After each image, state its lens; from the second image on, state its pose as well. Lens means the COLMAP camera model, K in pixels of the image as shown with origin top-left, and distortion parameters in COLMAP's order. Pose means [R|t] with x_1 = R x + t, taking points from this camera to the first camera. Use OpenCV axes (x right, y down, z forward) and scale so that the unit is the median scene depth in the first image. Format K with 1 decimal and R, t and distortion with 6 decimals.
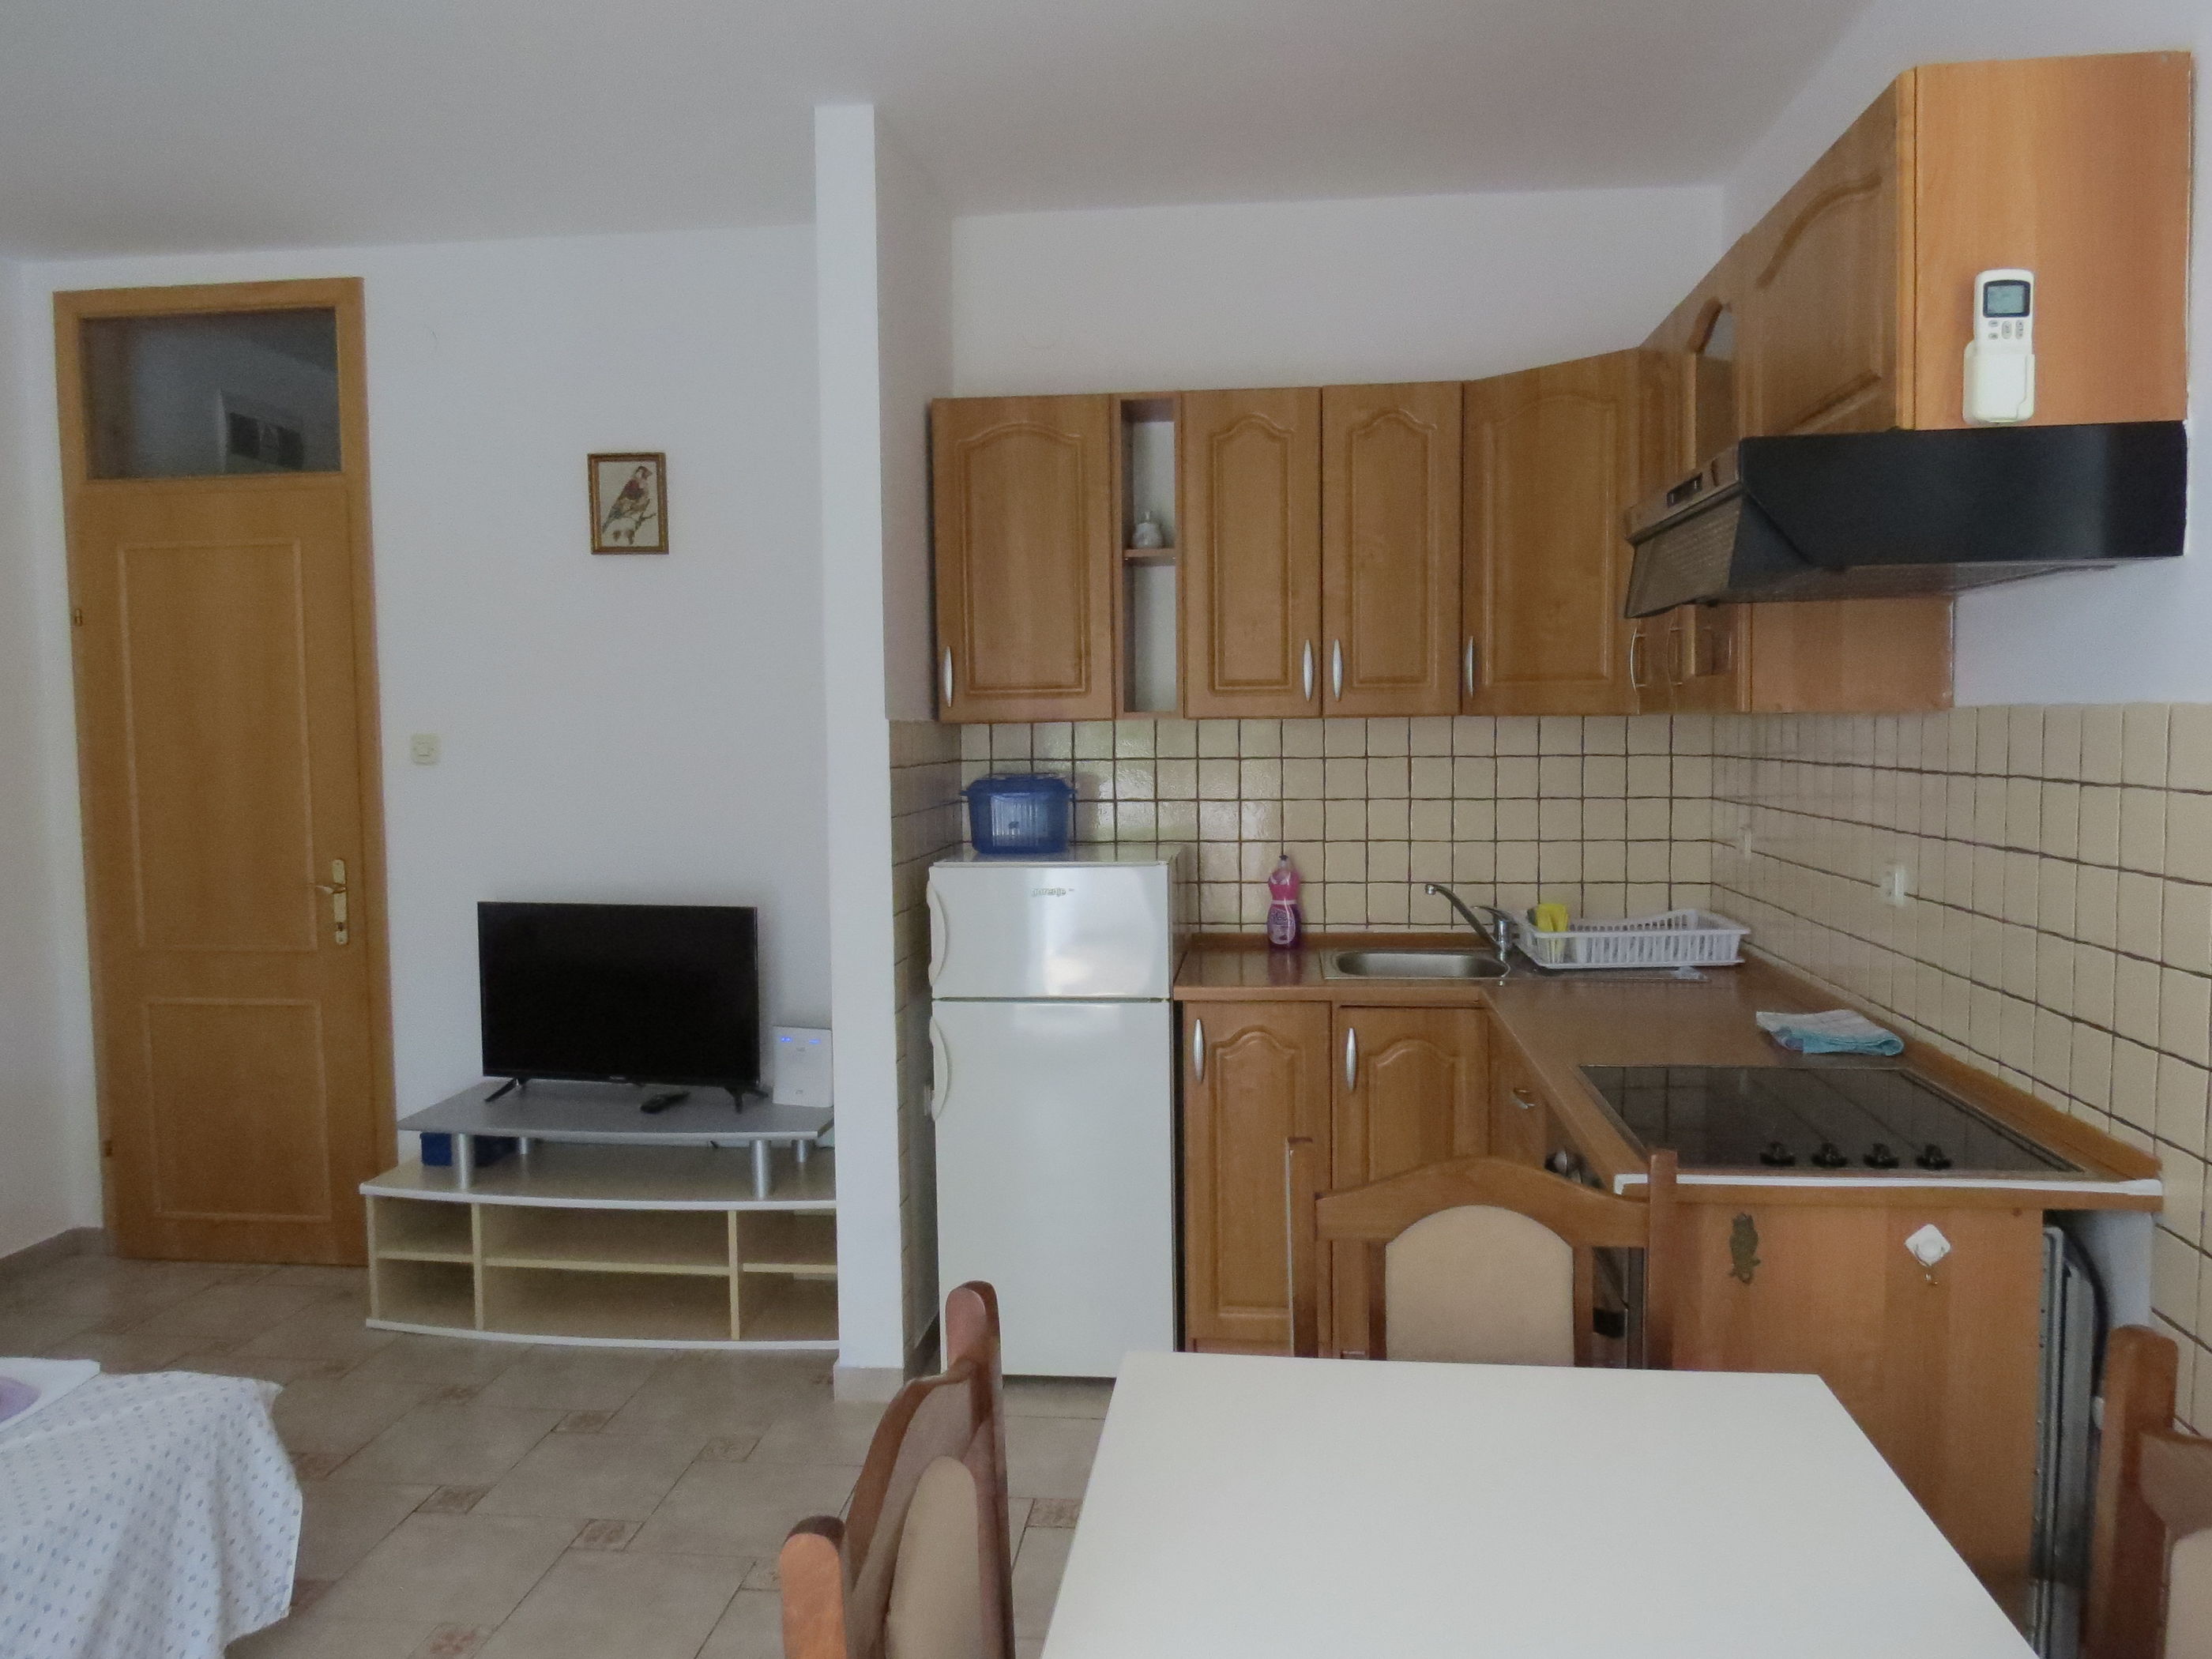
lens RADIAL K [[1565.1, 0, 1106.0], [0, 1565.1, 829.5], [0, 0, 1]] dist [-0.024255, 0.002730]
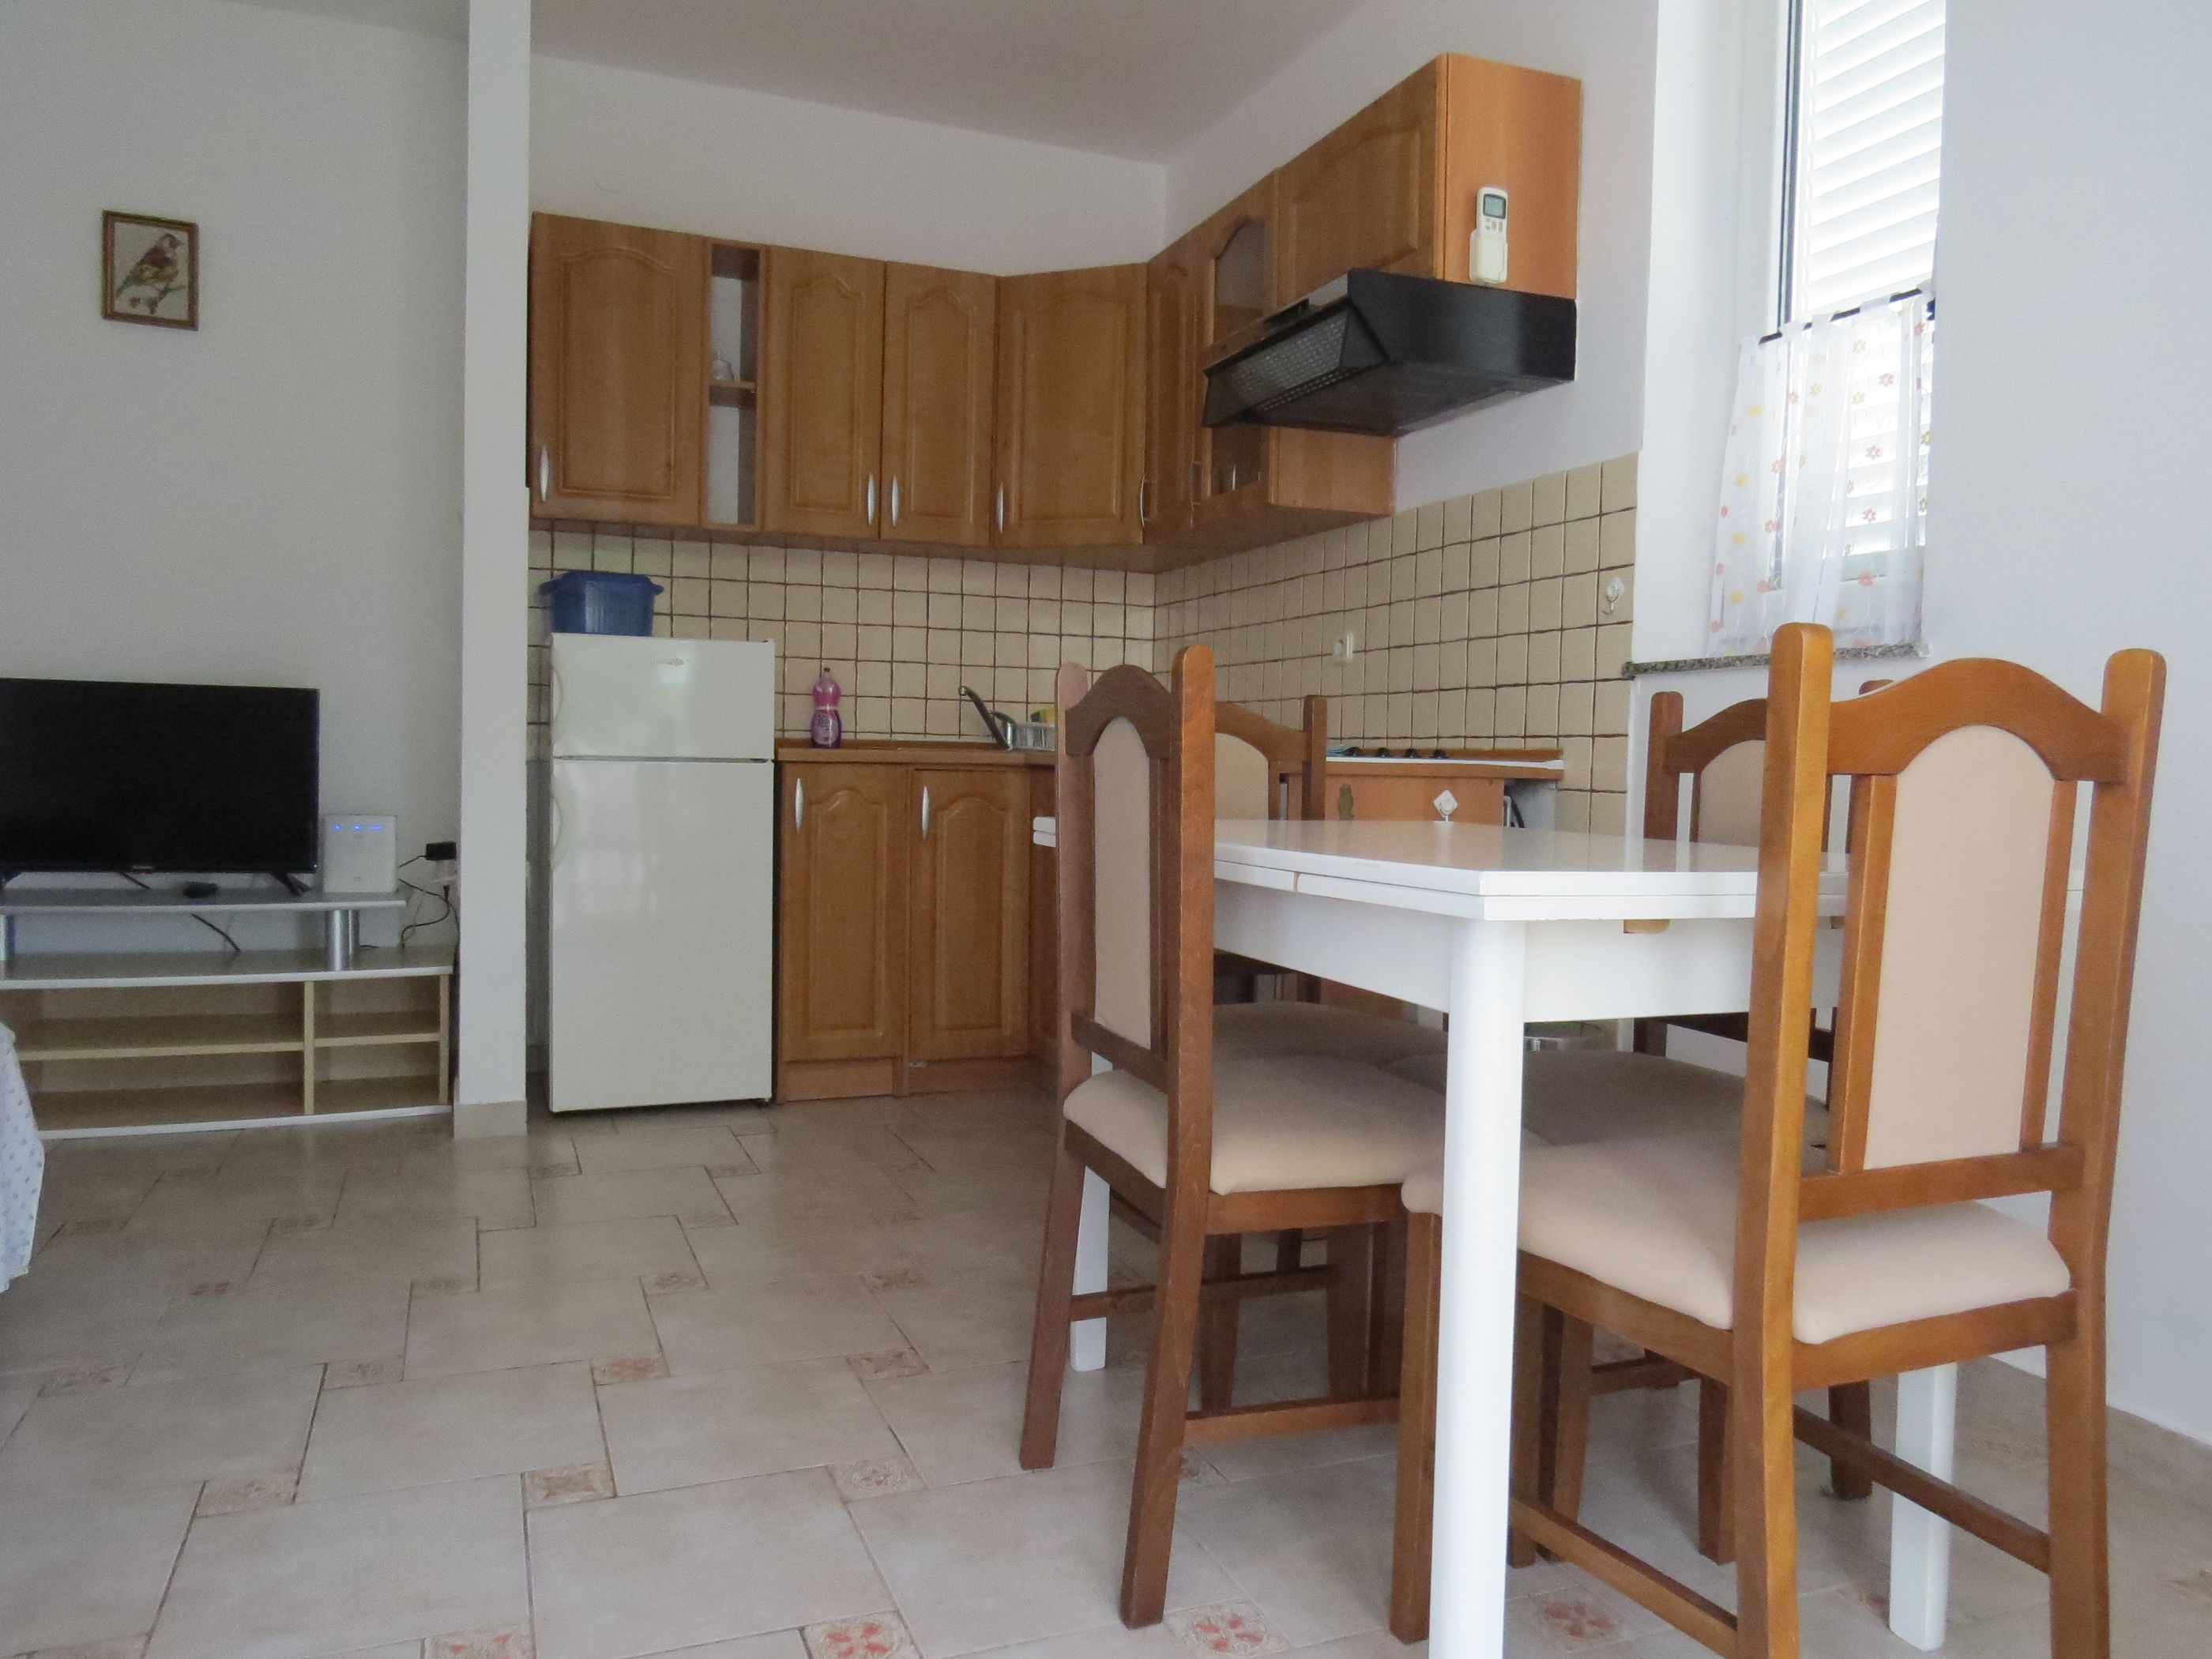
lens RADIAL K [[1575.7, 0, 1090.4], [0, 1575.7, 823.7], [0, 0, 1]] dist [-0.017464, 0.011159]
pose [[0.884097, 0.013000, 0.467124, -0.277572], [-0.001915, 0.999705, -0.024197, 0.173007], [-0.467300, 0.020498, 0.883861, -0.122520]]
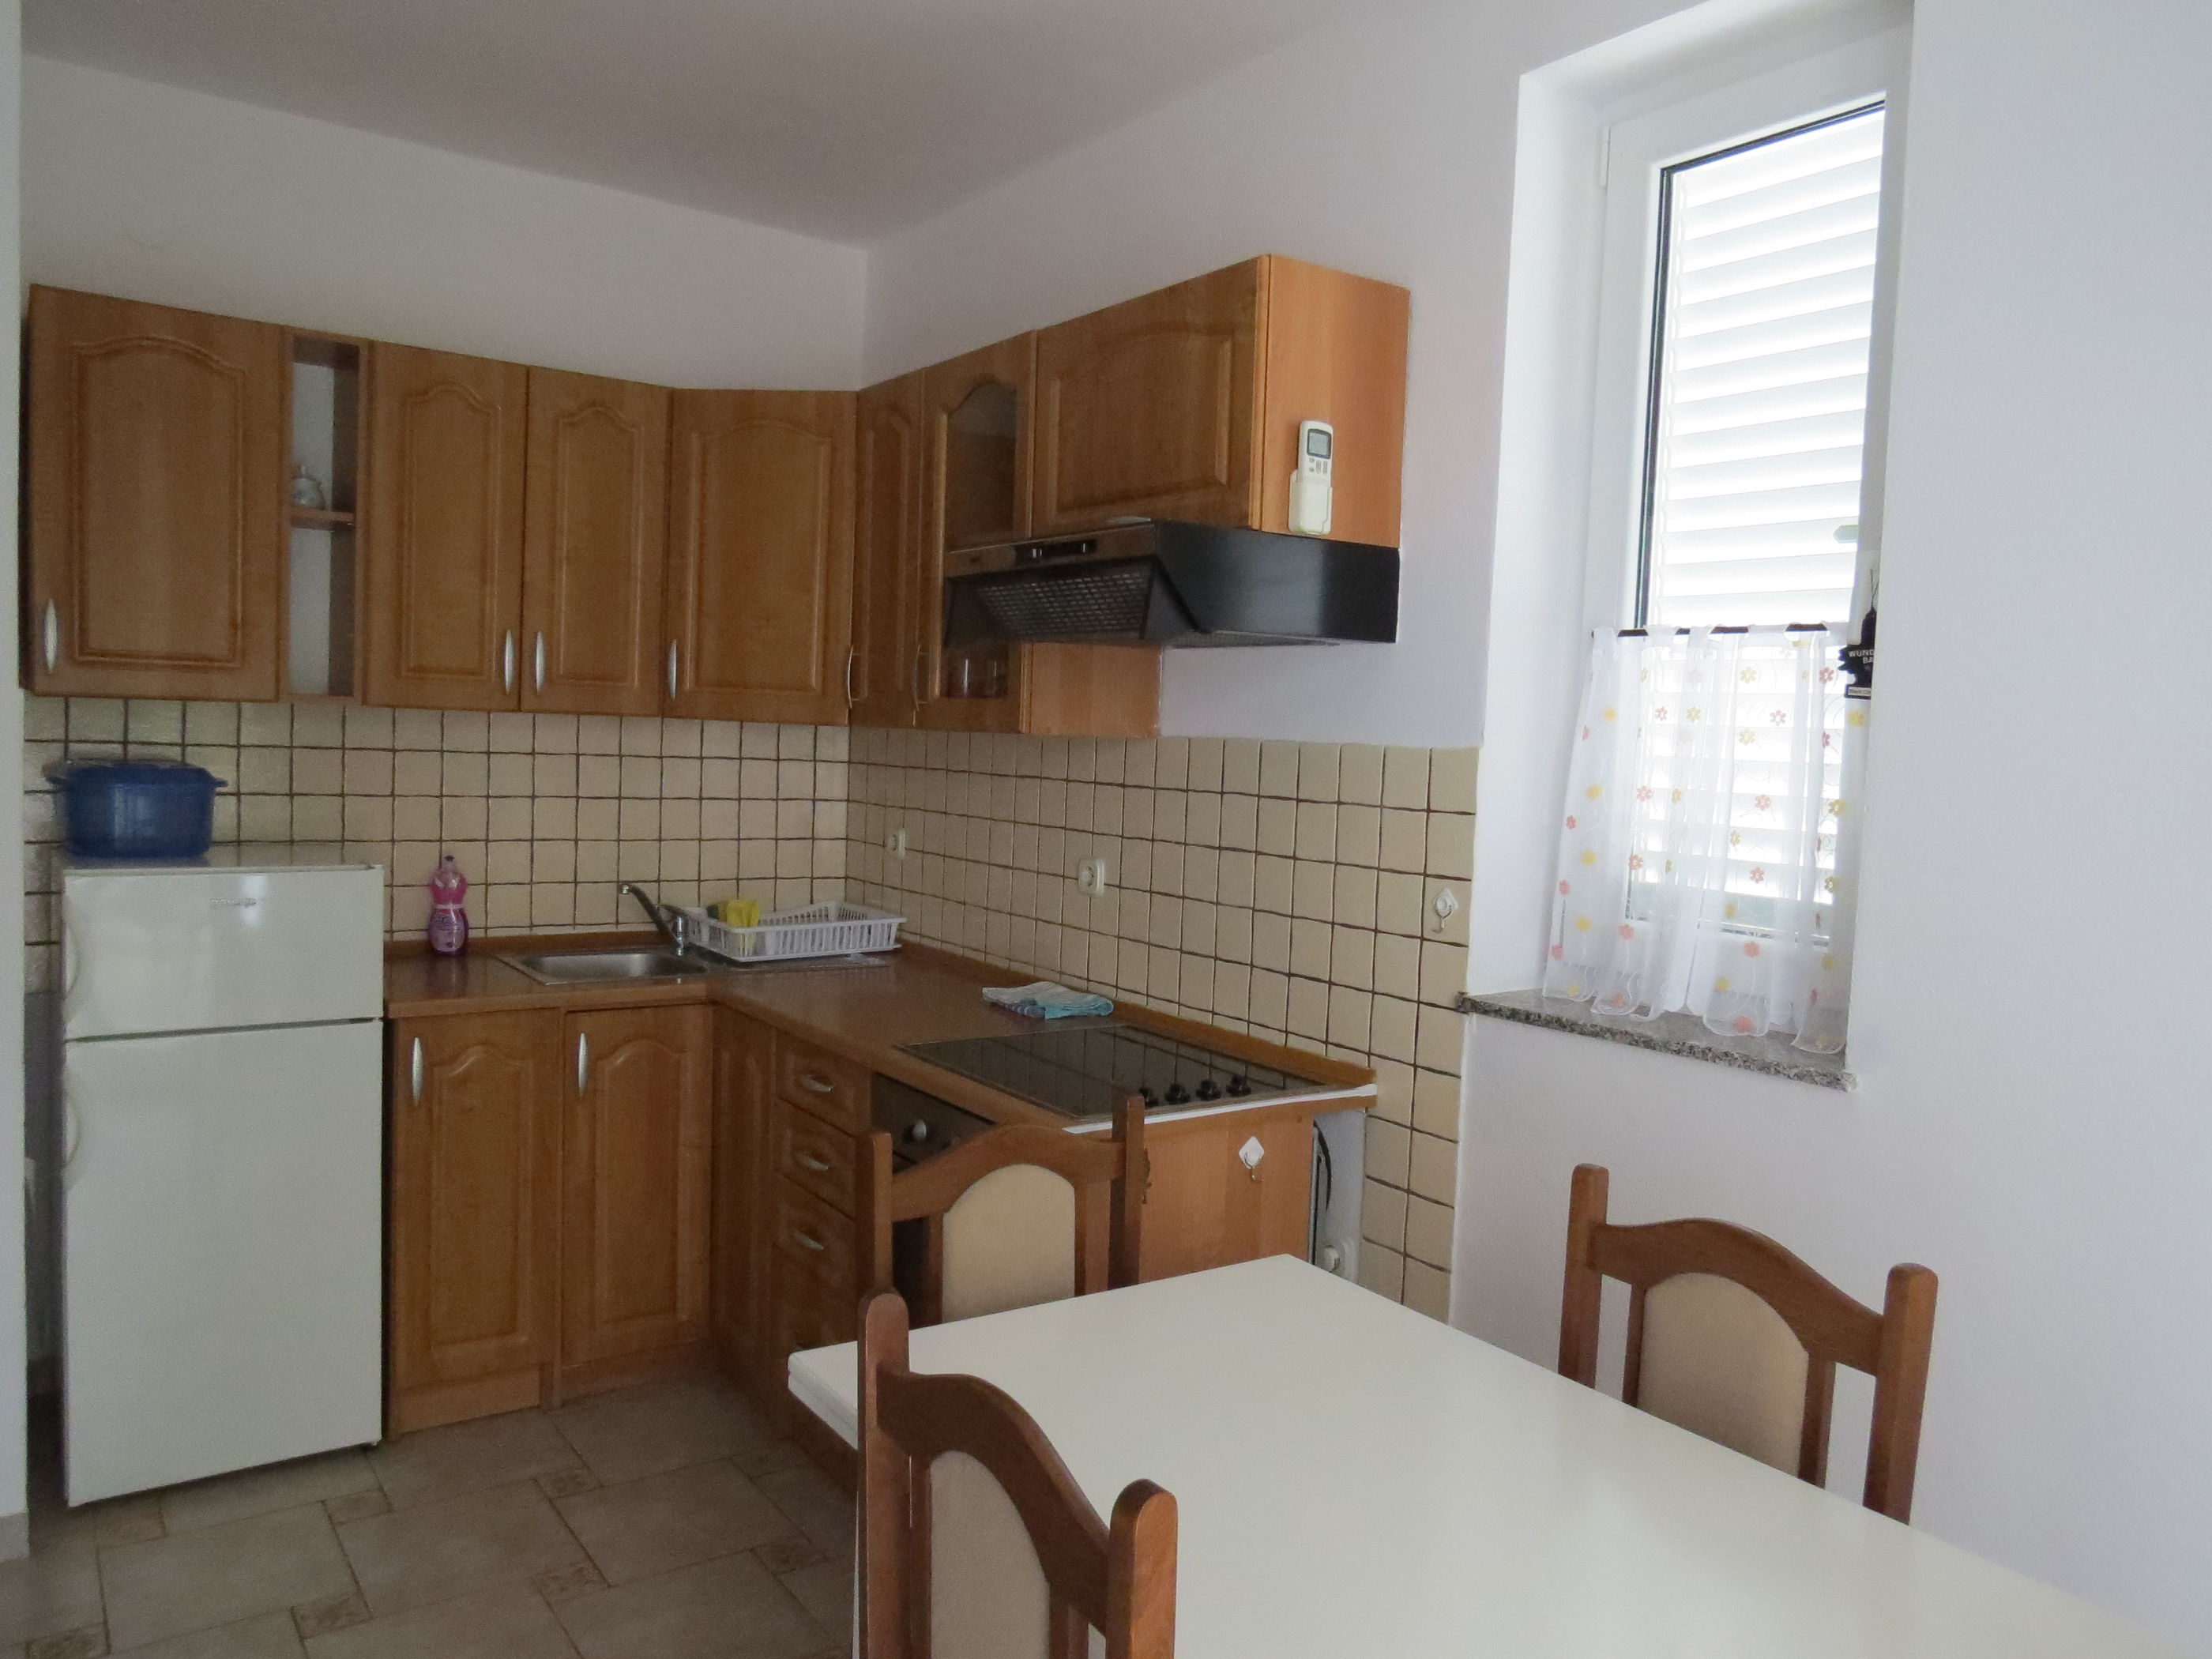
lens RADIAL K [[1575.7, 0, 1090.4], [0, 1575.7, 823.7], [0, 0, 1]] dist [-0.017464, 0.011159]
pose [[0.749920, 0.003670, 0.661519, -0.238574], [-0.004616, 0.999989, -0.000315, -0.004550], [-0.661513, -0.002818, 0.749928, 0.050288]]
